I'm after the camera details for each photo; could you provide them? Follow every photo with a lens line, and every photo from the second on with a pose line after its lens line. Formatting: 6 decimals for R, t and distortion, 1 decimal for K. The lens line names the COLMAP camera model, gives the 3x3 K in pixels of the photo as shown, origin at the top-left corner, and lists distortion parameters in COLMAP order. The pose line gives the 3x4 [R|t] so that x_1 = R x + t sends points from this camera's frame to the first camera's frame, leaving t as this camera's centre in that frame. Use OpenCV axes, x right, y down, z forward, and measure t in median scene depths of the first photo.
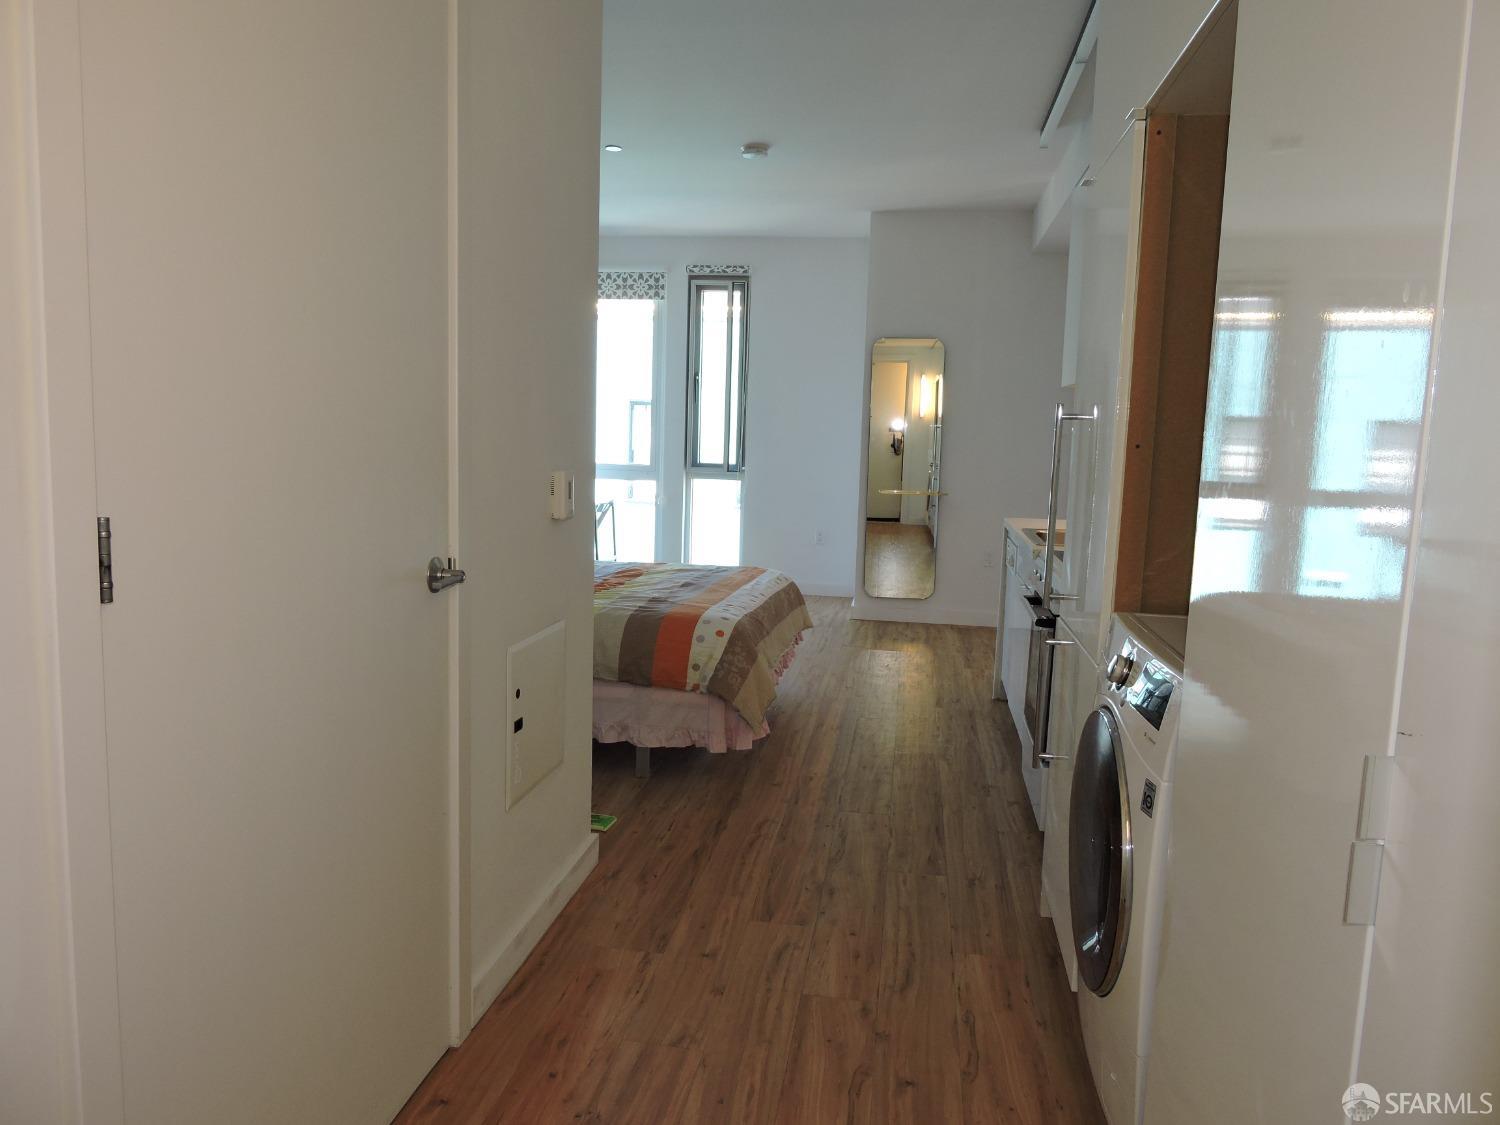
lens RADIAL K [[1069.0, 0, 748.5], [0, 1069.0, 564.4], [0, 0, 1]] dist [0.003561, -0.003738]
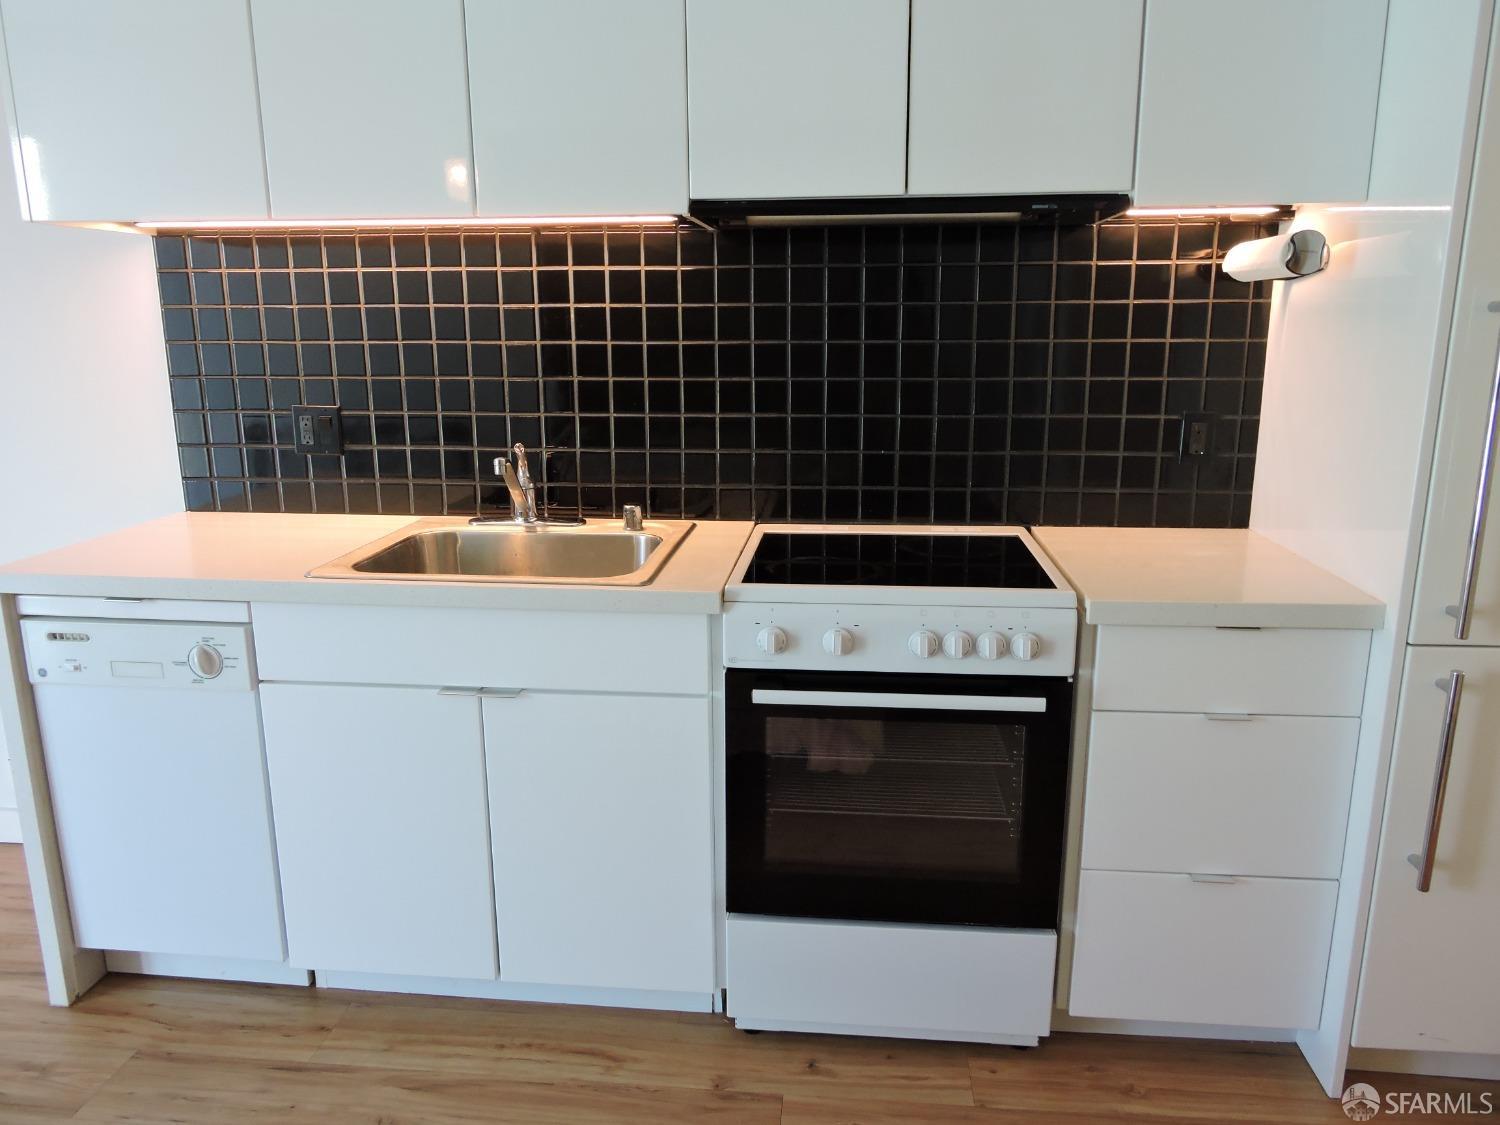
lens RADIAL K [[1069.0, 0, 757.5], [0, 1069.0, 561.8], [0, 0, 1]] dist [0.003561, -0.003738]
pose [[-0.052976, -0.251294, 0.966460, -0.089933], [0.131132, 0.957687, 0.256201, -0.069817], [-0.989948, 0.140307, -0.017781, 0.474893]]
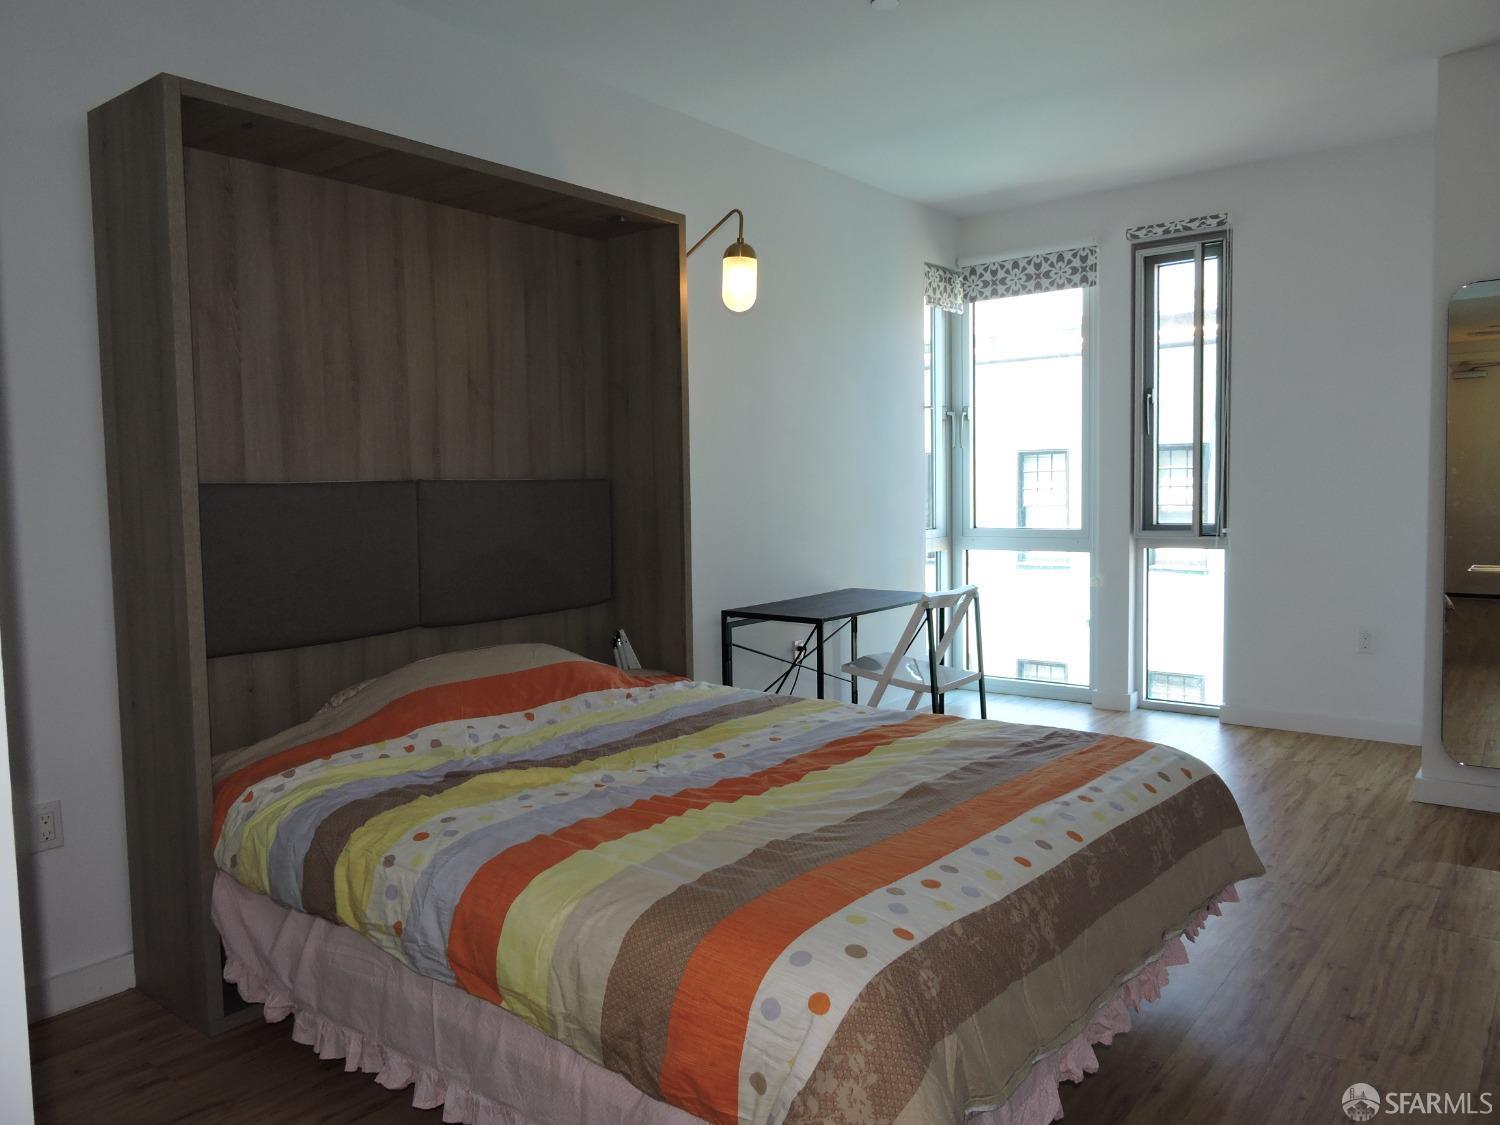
lens RADIAL K [[1069.0, 0, 740.9], [0, 1069.0, 557.6], [0, 0, 1]] dist [0.003561, -0.003738]
pose [[0.866600, -0.008897, -0.498923, 0.065198], [-0.021942, 0.998195, -0.055912, -0.032597], [0.498520, 0.059401, 0.864841, 0.316106]]
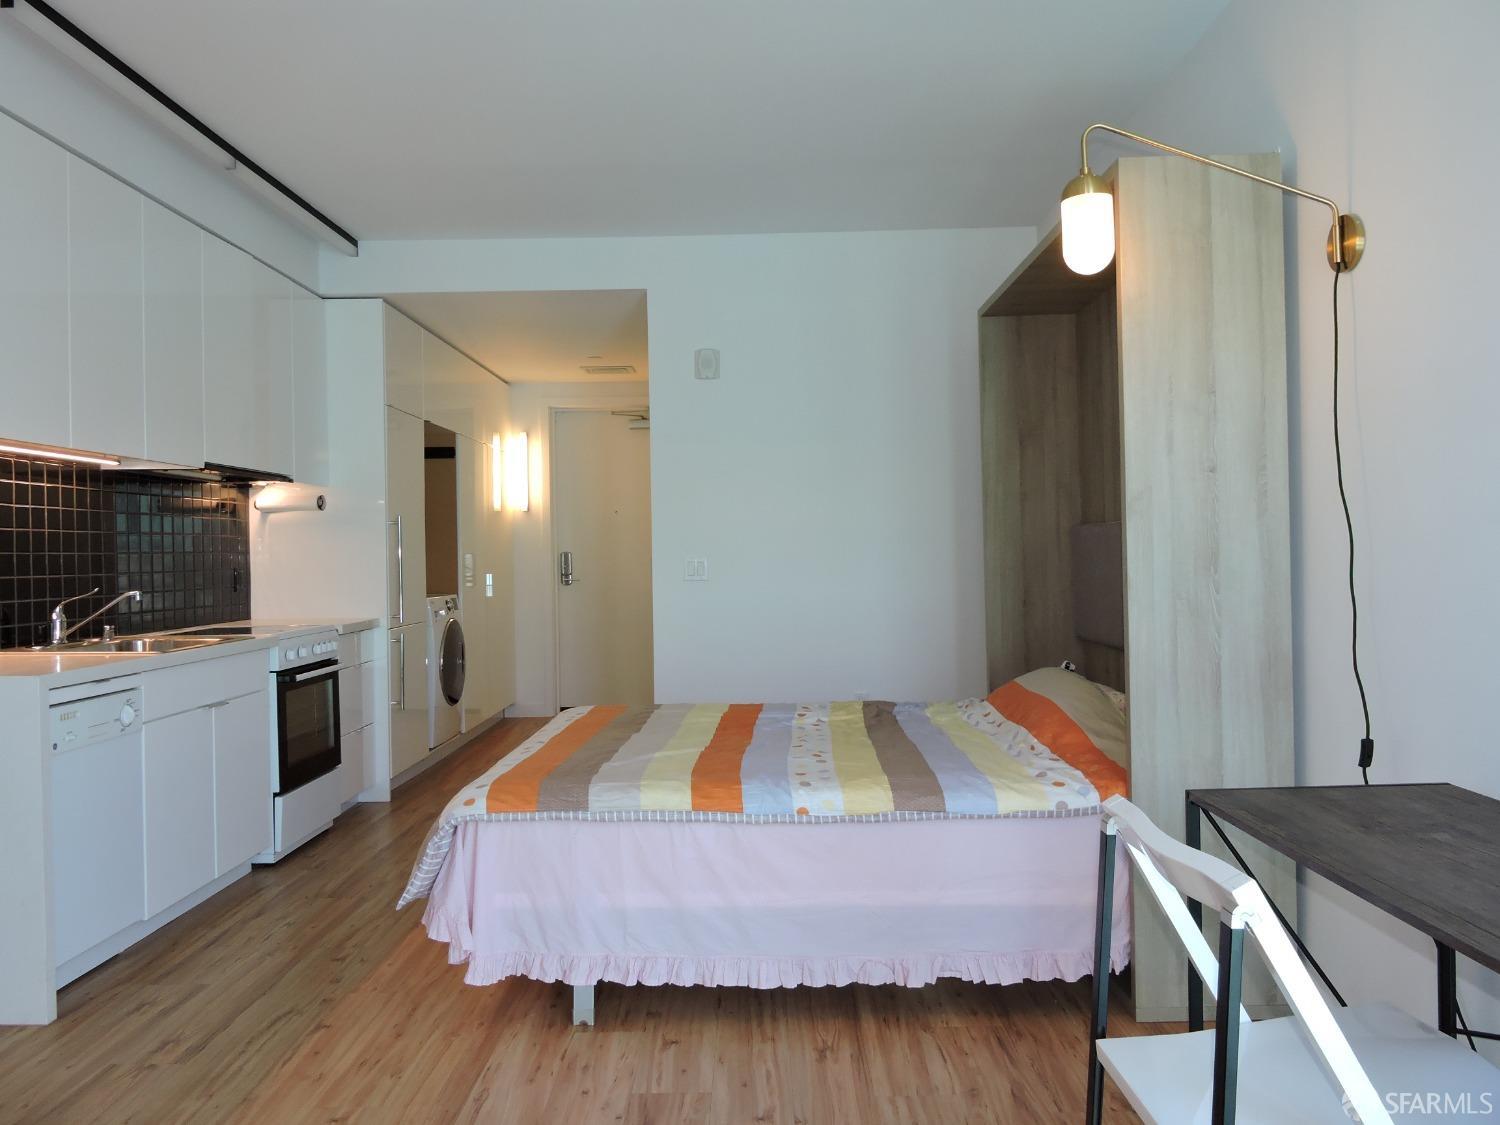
lens RADIAL K [[1069.0, 0, 748.2], [0, 1069.0, 560.0], [0, 0, 1]] dist [0.003561, -0.003738]
pose [[-0.988889, -0.019024, -0.147434, -0.016396], [-0.038560, 0.990658, 0.130802, -0.117117], [0.143569, 0.135034, -0.980385, 1.004910]]
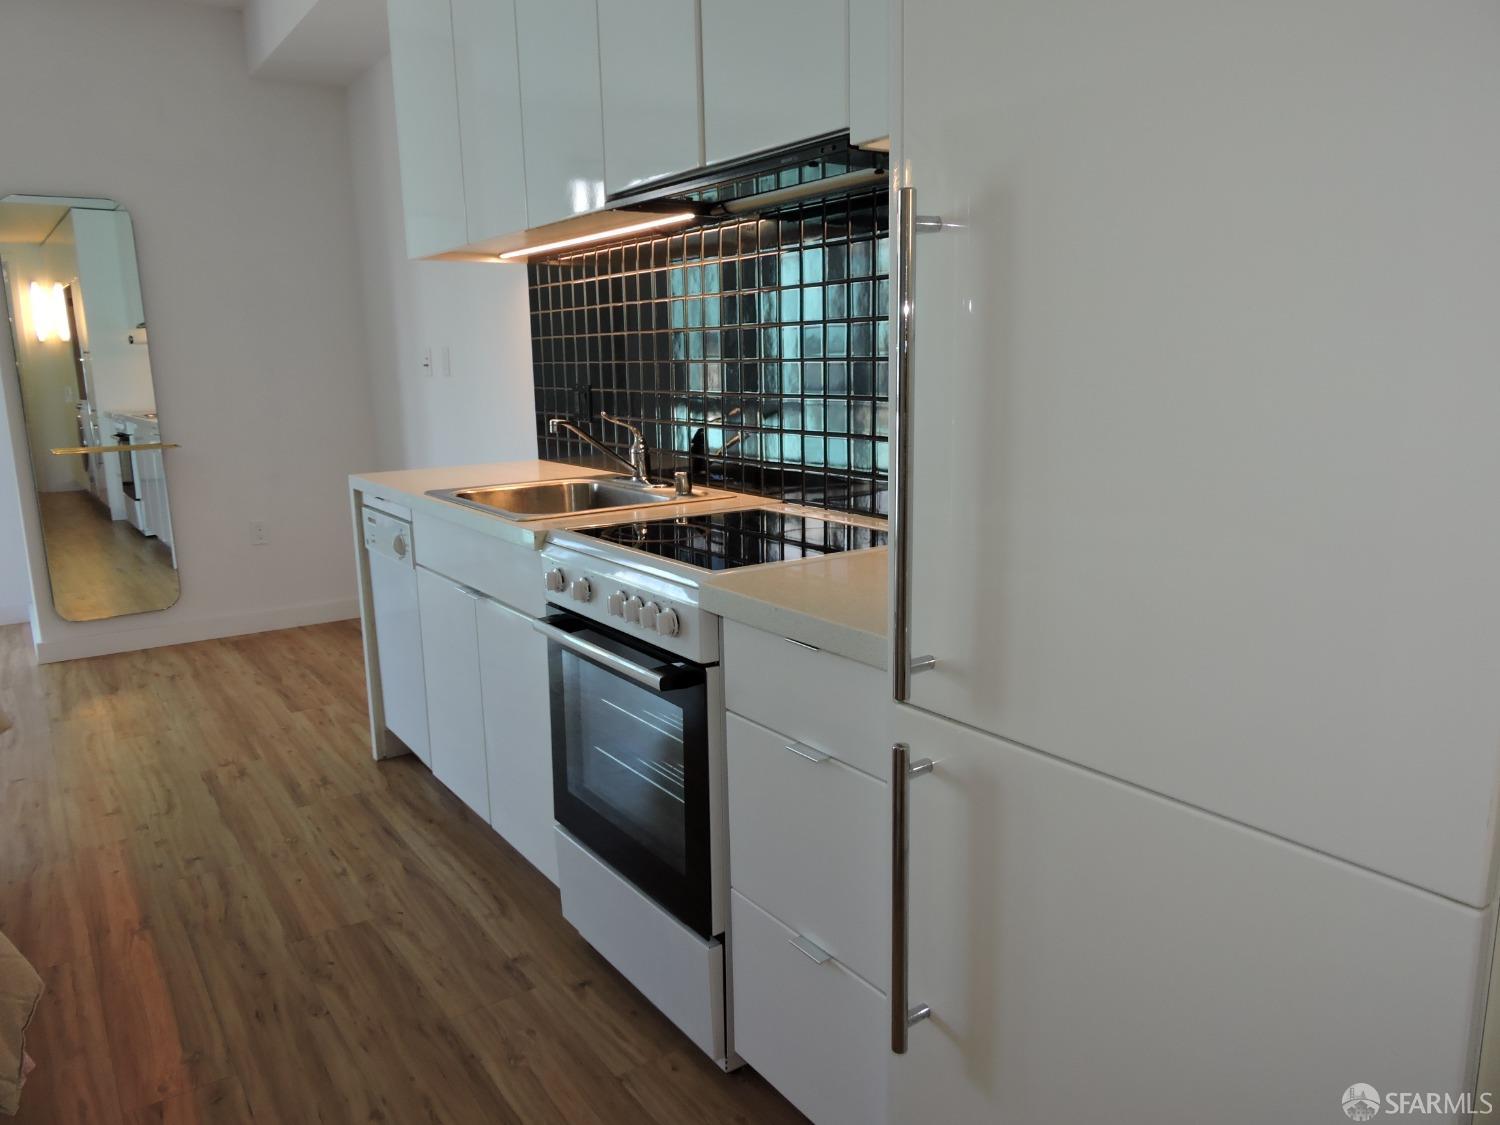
lens RADIAL K [[1069.0, 0, 748.1], [0, 1069.0, 568.7], [0, 0, 1]] dist [0.003561, -0.003738]
pose [[0.720066, -0.176570, 0.671065, -0.012348], [0.128590, 0.984288, 0.121006, -0.022715], [-0.681887, -0.000840, 0.731457, 0.251995]]
